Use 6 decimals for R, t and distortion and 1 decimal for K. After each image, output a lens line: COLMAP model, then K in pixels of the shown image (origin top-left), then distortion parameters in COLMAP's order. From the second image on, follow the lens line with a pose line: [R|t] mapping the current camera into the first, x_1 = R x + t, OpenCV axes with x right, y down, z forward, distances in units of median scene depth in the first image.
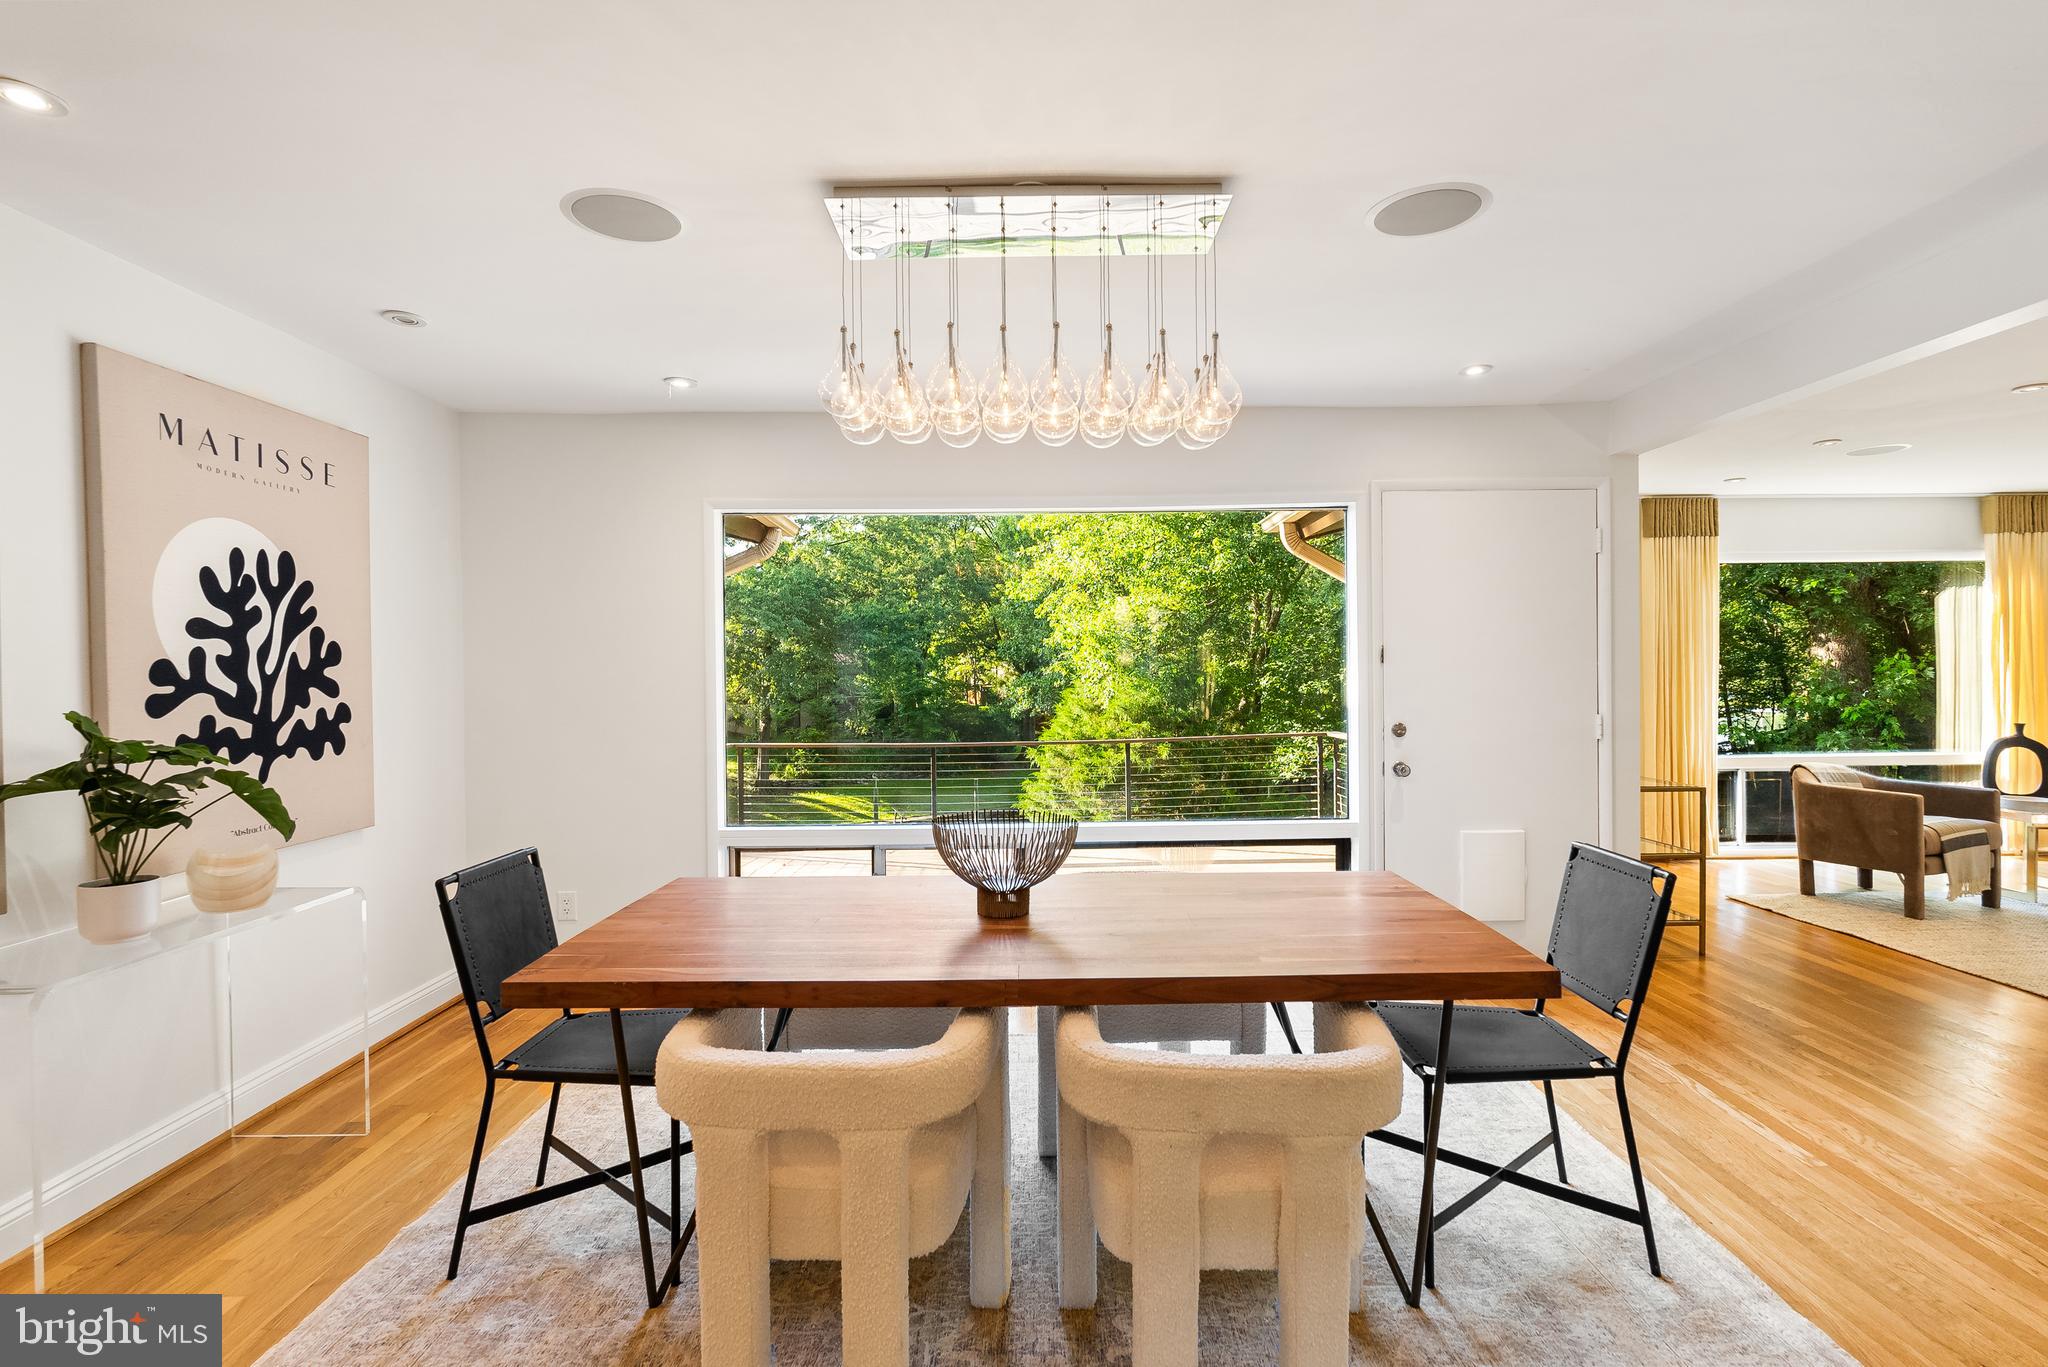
lens RADIAL K [[969.3, 0, 1019.6], [0, 969.3, 673.4], [0, 0, 1]] dist [-0.001051, -0.000164]
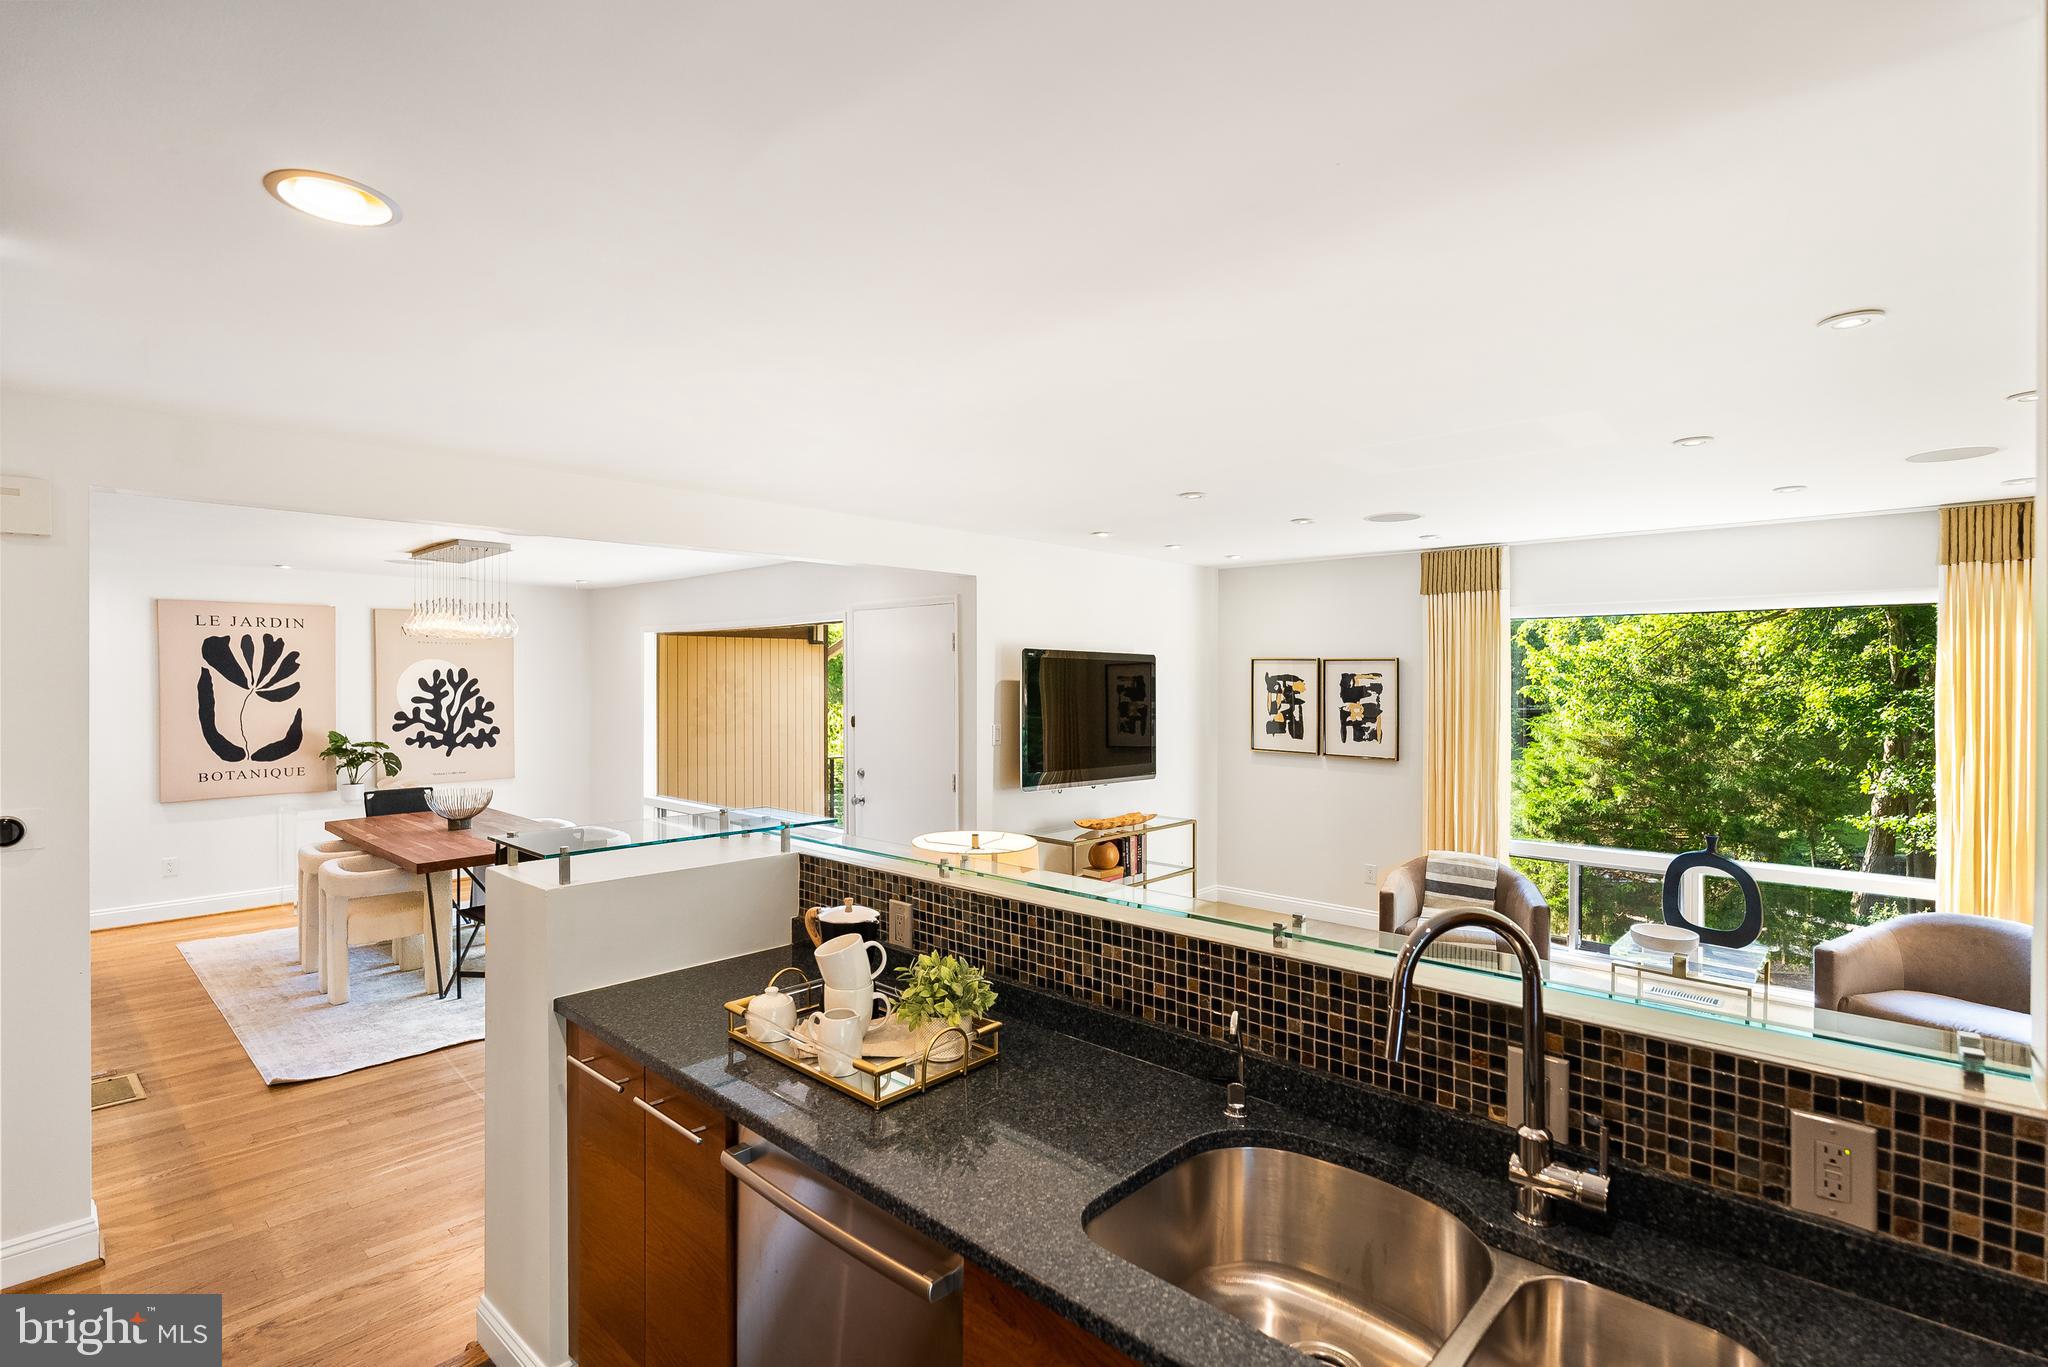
lens RADIAL K [[969.3, 0, 1027.9], [0, 969.3, 675.9], [0, 0, 1]] dist [-0.001051, -0.000164]
pose [[0.731260, 0.011533, -0.682001, 2.178085], [-0.010505, 0.999929, 0.005646, -0.138766], [0.682018, 0.003036, 0.731330, 0.136335]]
